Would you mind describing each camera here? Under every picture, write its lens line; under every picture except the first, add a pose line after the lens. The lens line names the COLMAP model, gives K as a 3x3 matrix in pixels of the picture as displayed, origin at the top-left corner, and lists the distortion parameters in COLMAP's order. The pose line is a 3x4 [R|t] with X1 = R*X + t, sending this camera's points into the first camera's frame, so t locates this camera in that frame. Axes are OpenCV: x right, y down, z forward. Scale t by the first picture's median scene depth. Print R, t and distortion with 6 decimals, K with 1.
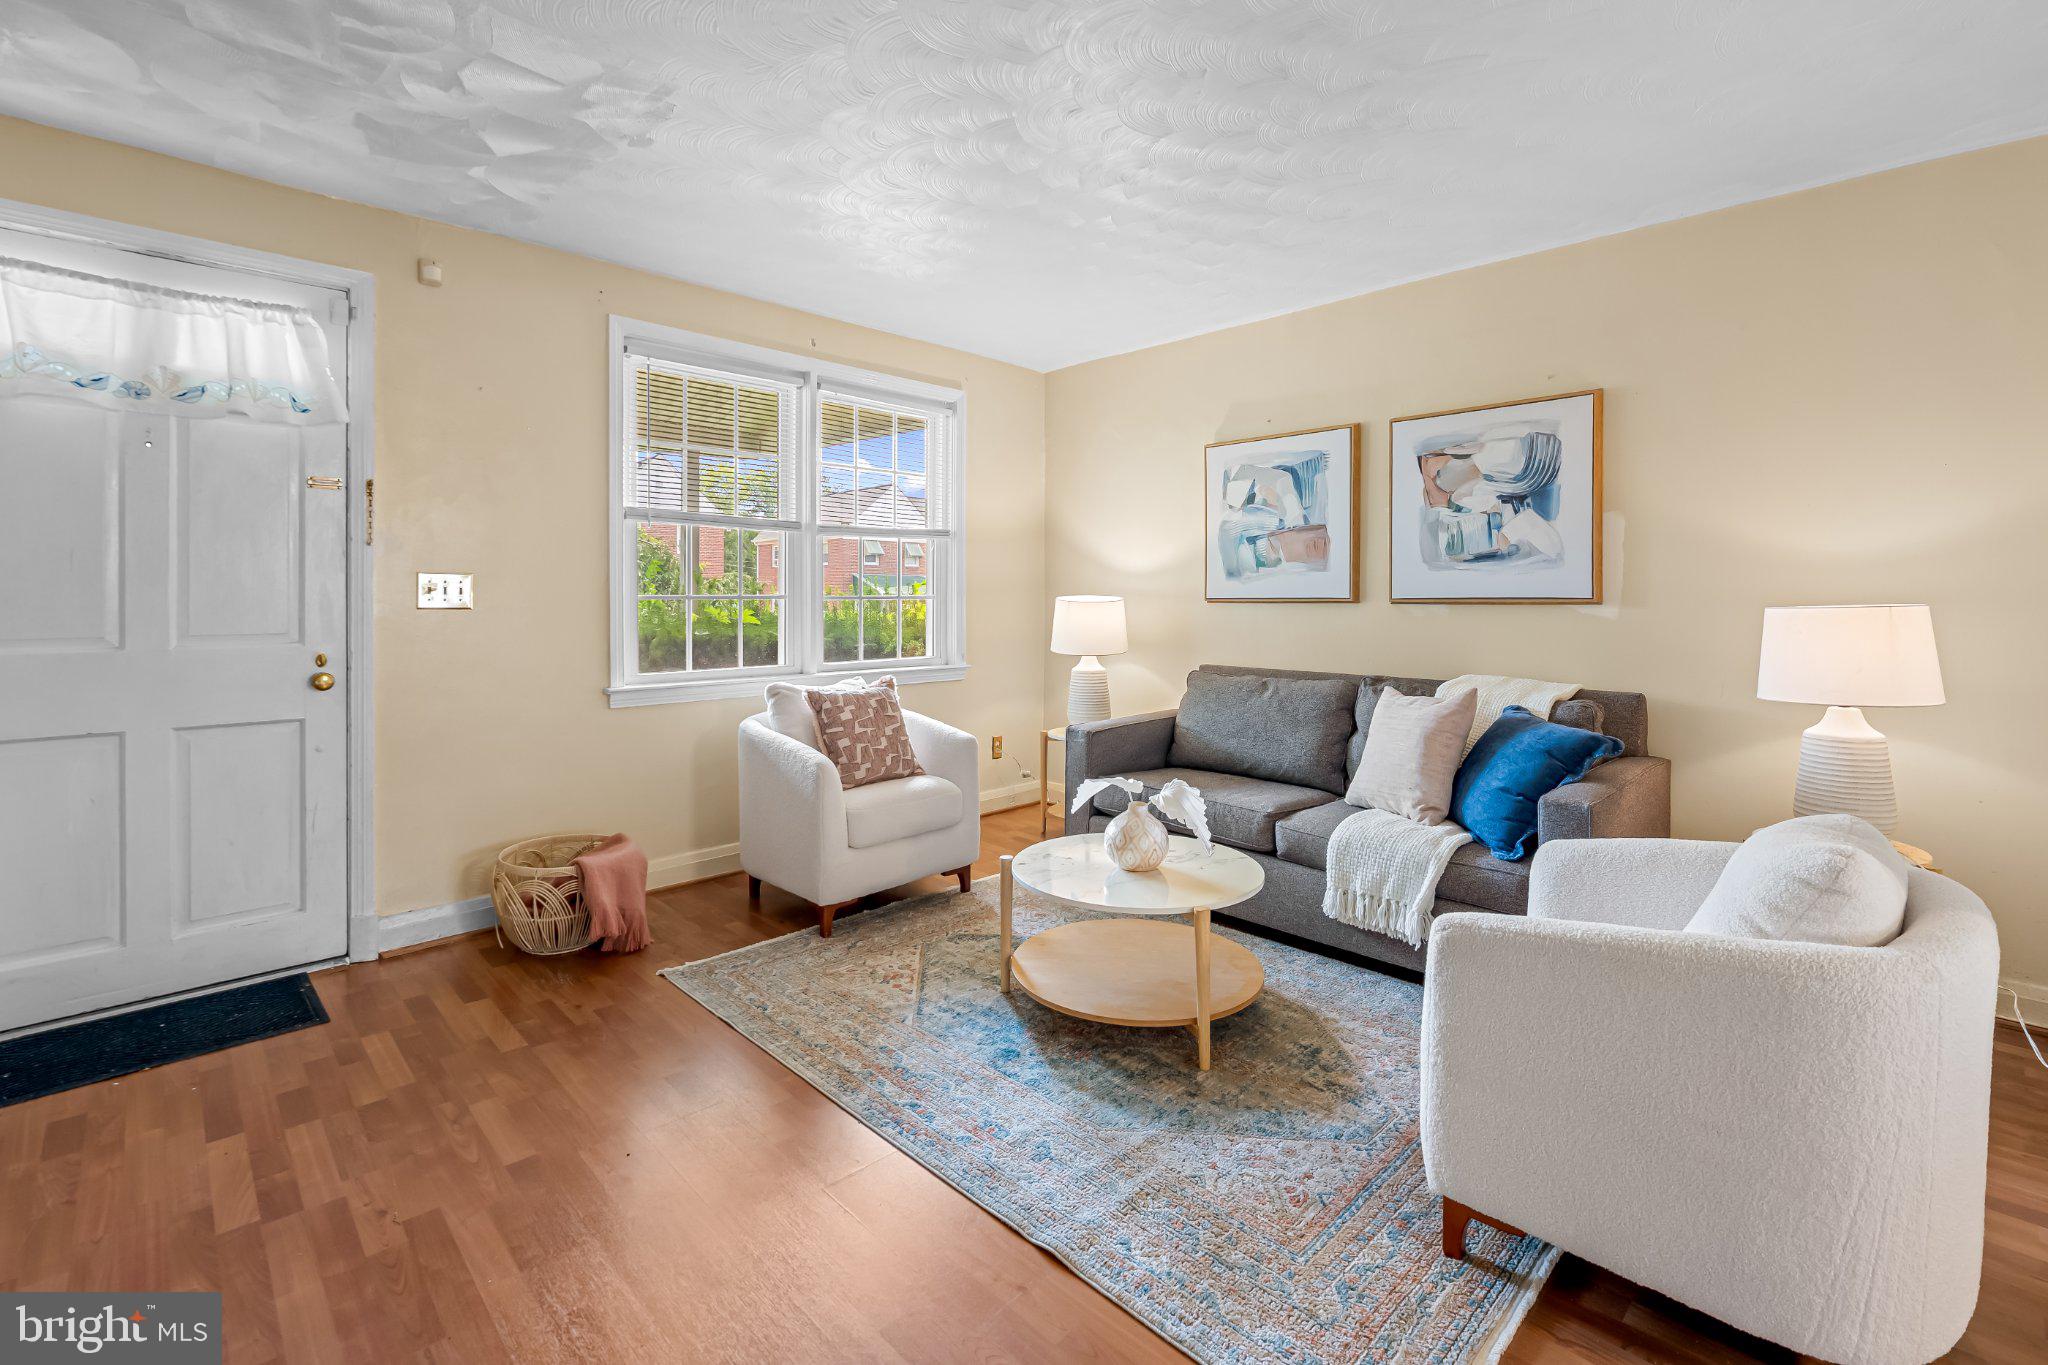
lens RADIAL K [[907.9, 0, 1010.0], [0, 907.9, 597.1], [0, 0, 1]] dist [-0.005456, -0.000118]
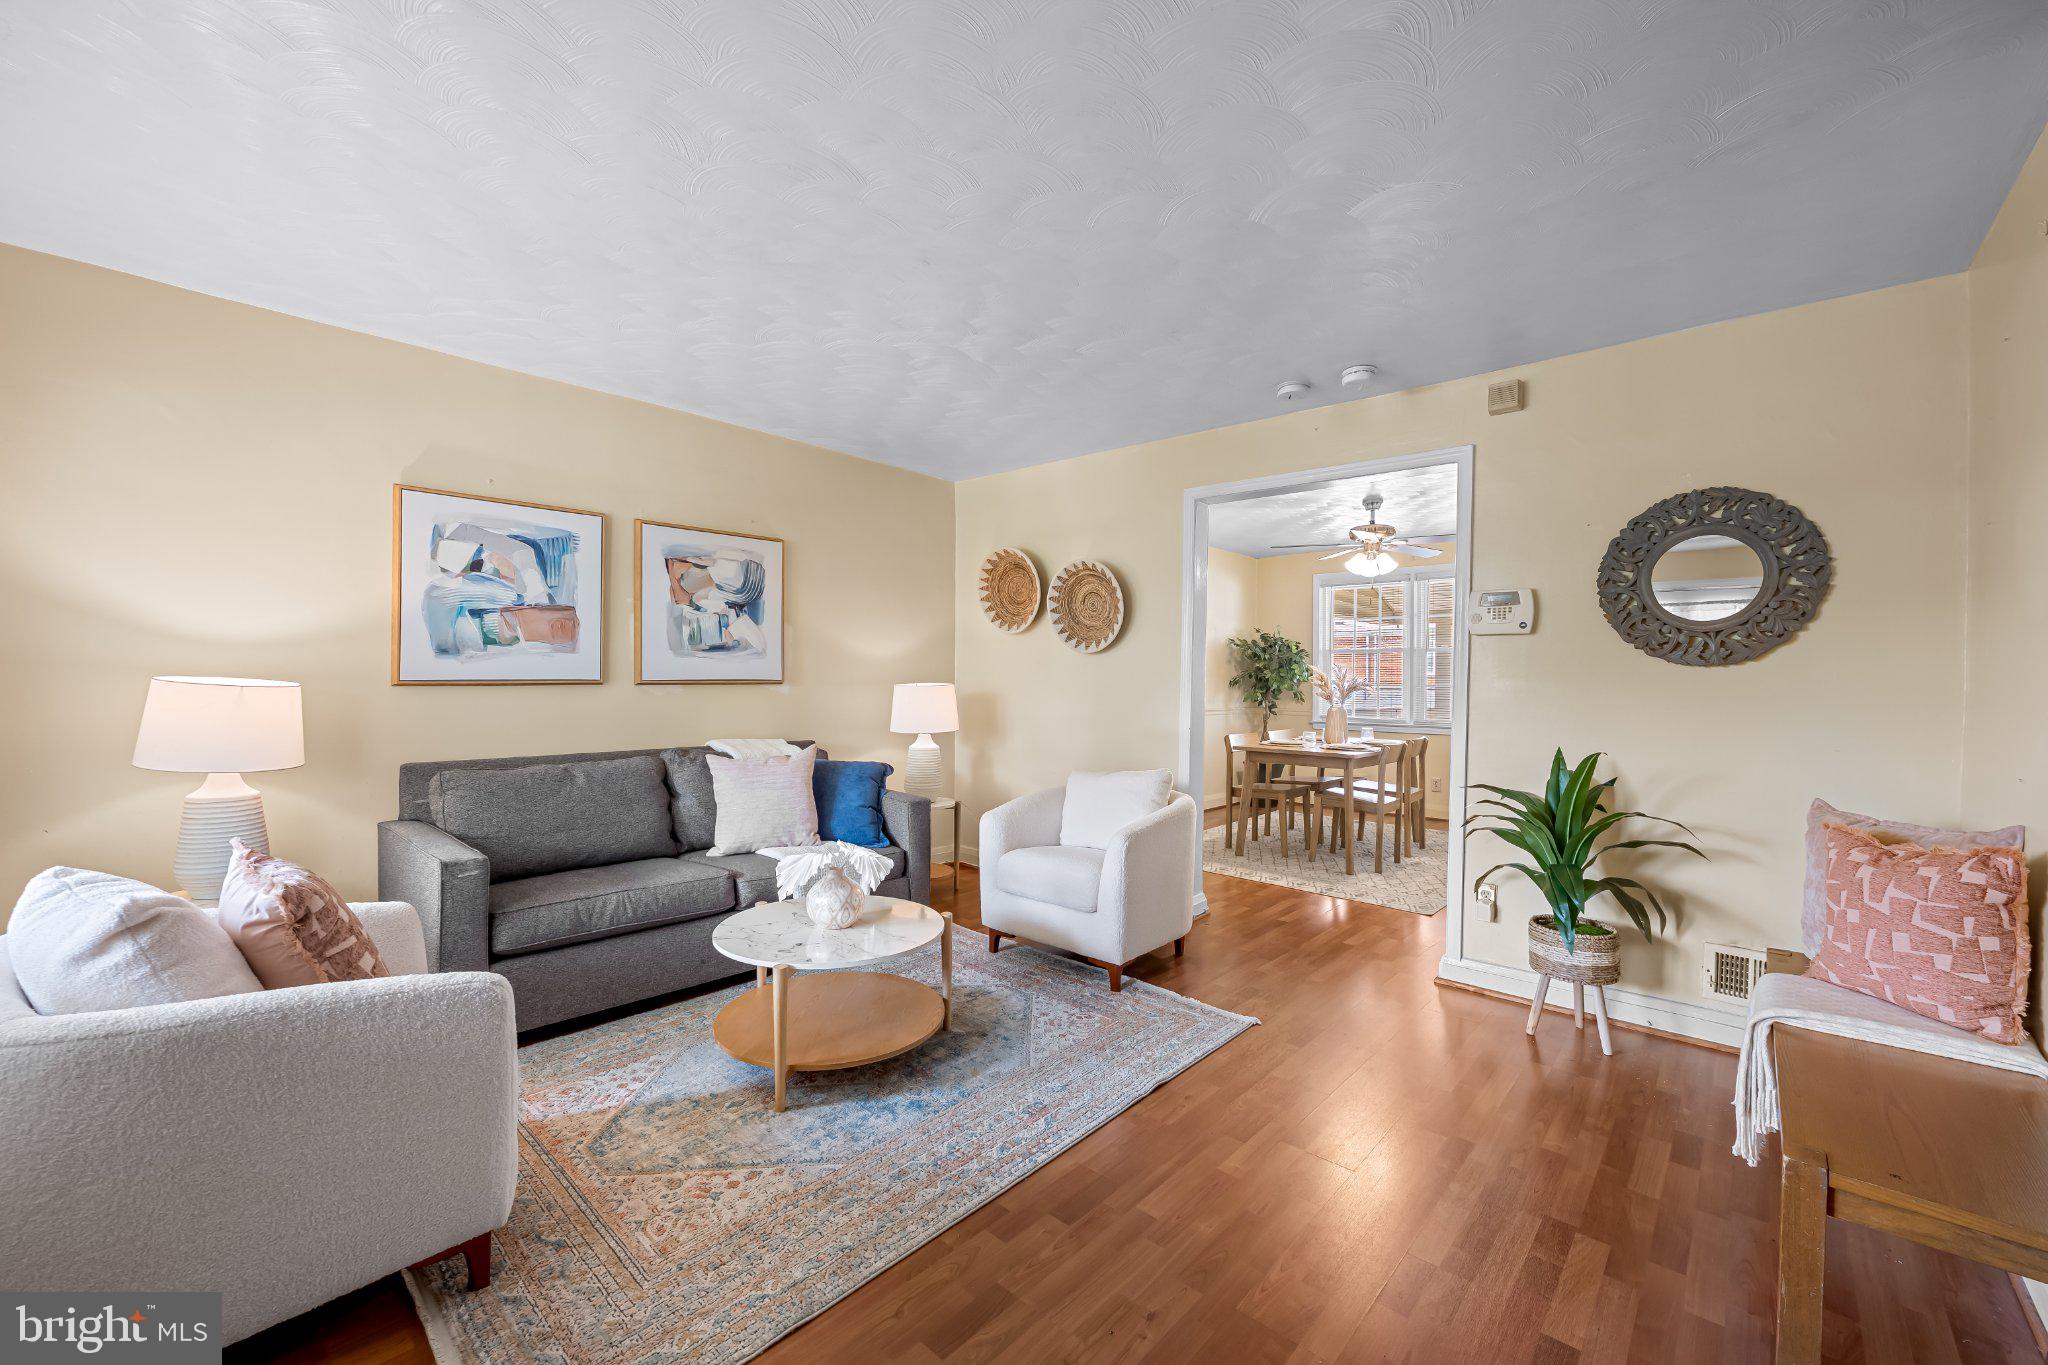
lens RADIAL K [[819.1, 0, 1025.3], [0, 819.1, 686.6], [0, 0, 1]] dist [-0.002364, -0.000242]
pose [[-0.067420, -0.015635, 0.997602, -0.635868], [-0.008973, 0.999846, 0.015064, -0.010316], [-0.997684, -0.007936, -0.067550, 0.606607]]
